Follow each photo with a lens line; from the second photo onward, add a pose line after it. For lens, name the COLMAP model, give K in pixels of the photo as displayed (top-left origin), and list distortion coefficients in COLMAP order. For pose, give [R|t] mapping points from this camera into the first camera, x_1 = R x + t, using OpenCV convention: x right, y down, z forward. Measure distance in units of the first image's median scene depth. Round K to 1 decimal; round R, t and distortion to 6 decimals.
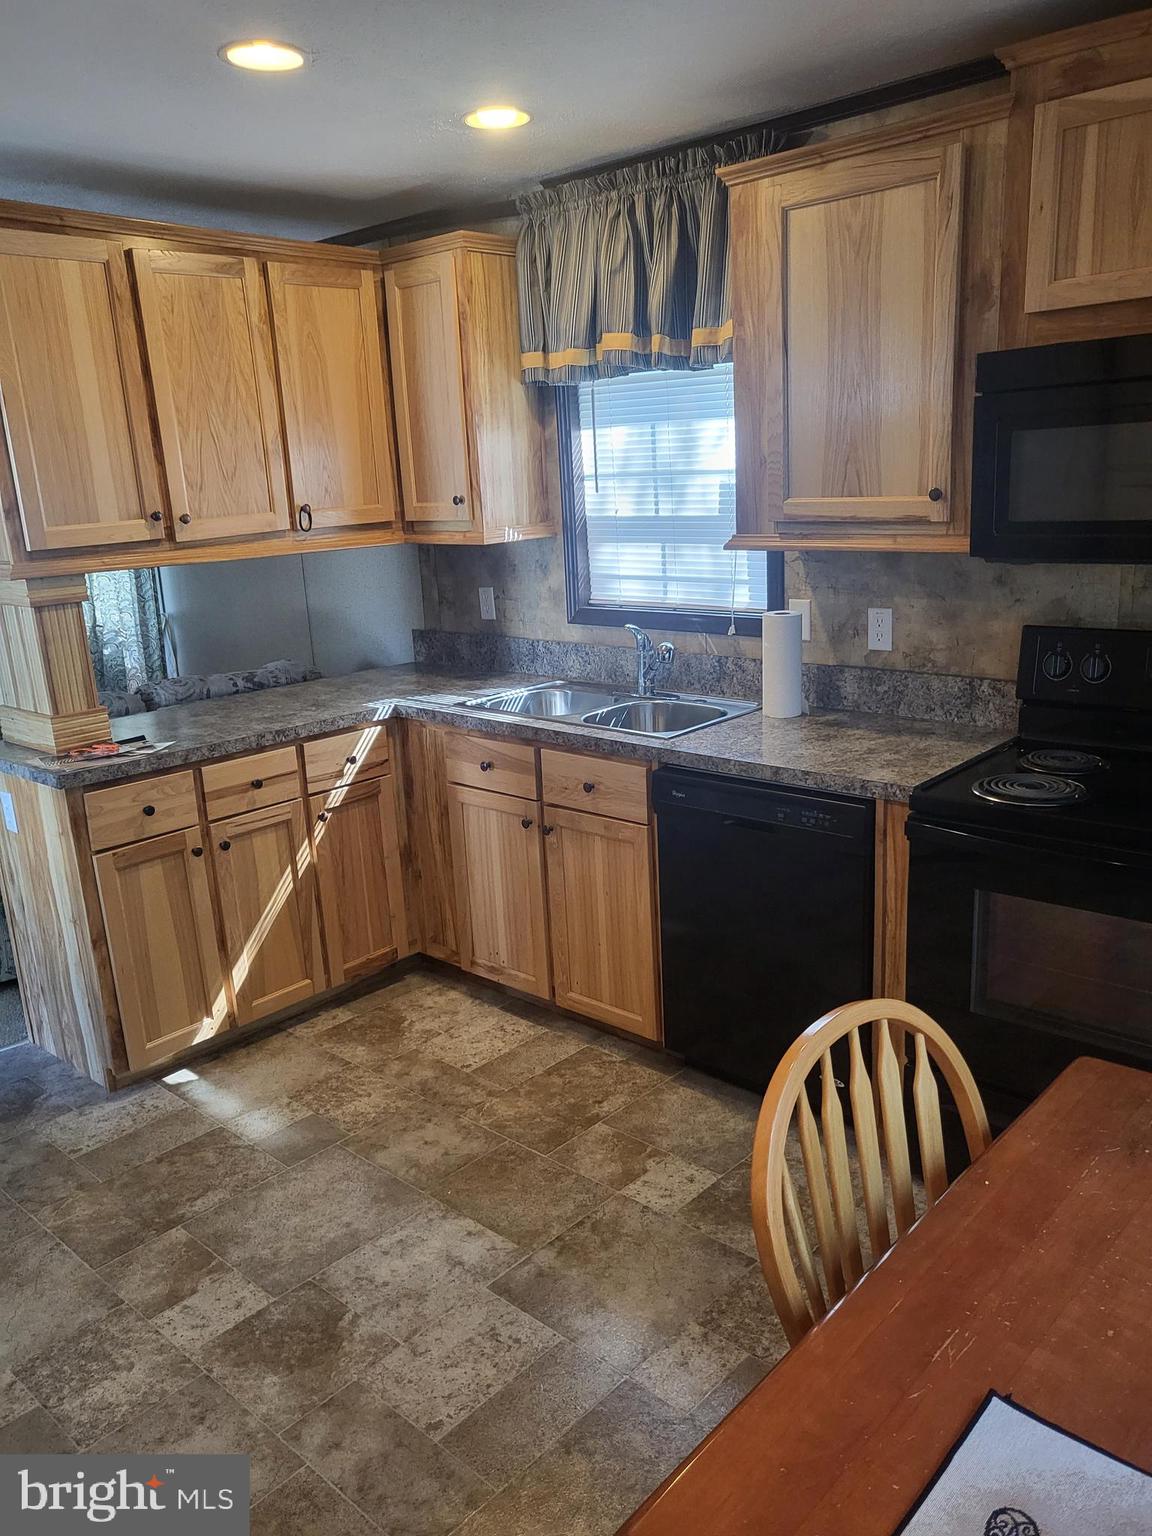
lens RADIAL K [[1169.3, 0, 572.7], [0, 1169.3, 770.6], [0, 0, 1]] dist [-0.013163, 0.021173]
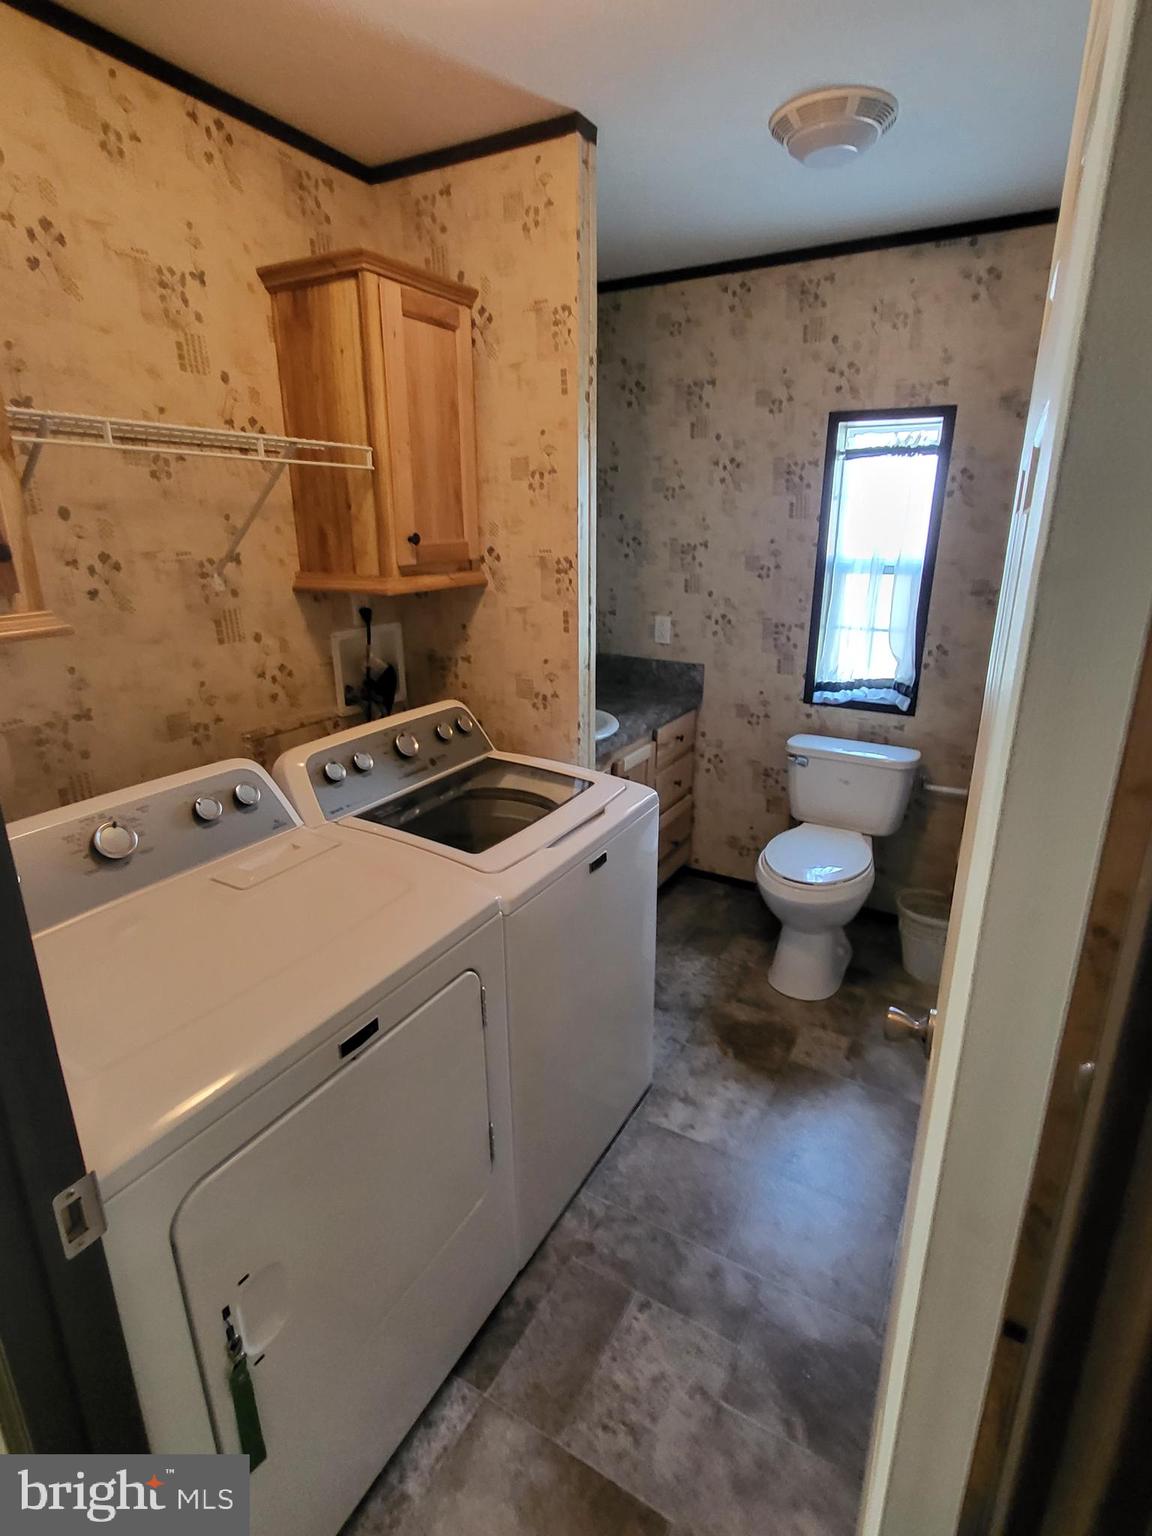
lens RADIAL K [[775.9, 0, 576.0], [0, 775.9, 763.7], [0, 0, 1]] dist [-0.002134, -0.000707]
pose [[-0.975200, 0.112258, -0.190745, 0.030398], [-0.008945, 0.841130, 0.540759, -0.263193], [0.221146, 0.529054, -0.819266, 1.054526]]
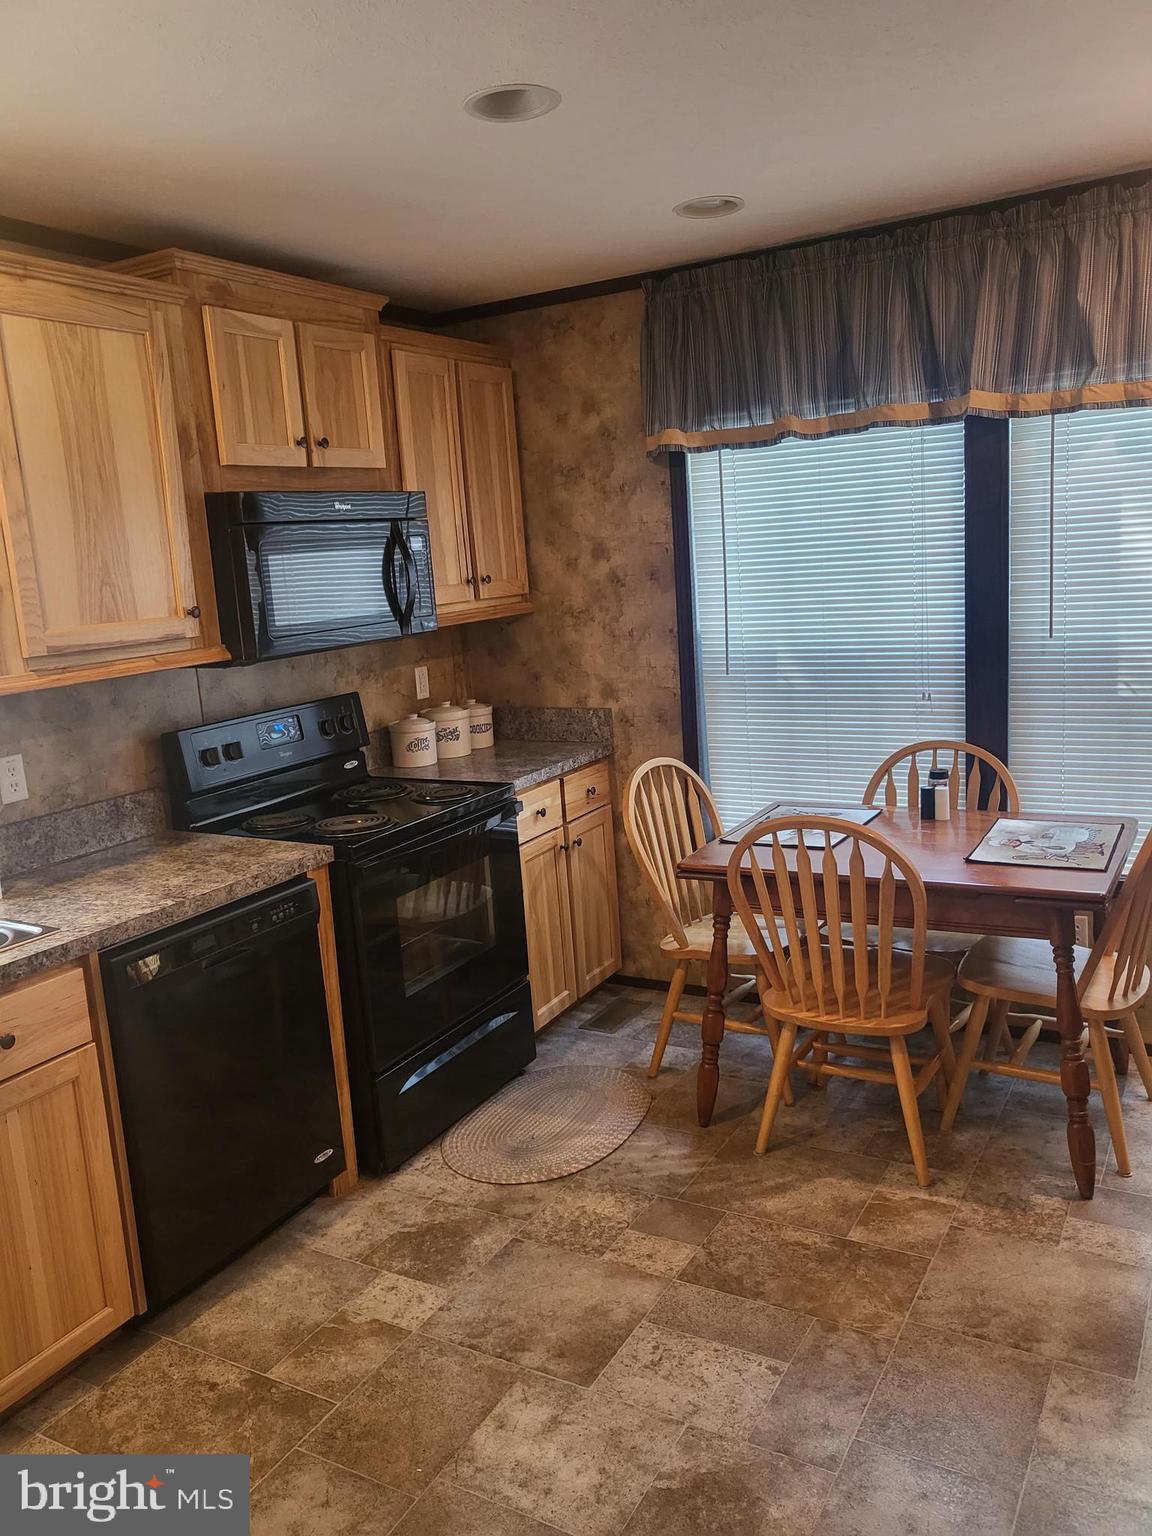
lens RADIAL K [[1169.3, 0, 572.5], [0, 1169.3, 769.5], [0, 0, 1]] dist [-0.013163, 0.021173]
pose [[-0.208150, -0.117221, 0.971047, -0.862267], [0.319828, 0.930059, 0.180830, -0.186857], [-0.924329, 0.348208, -0.156101, 0.906189]]
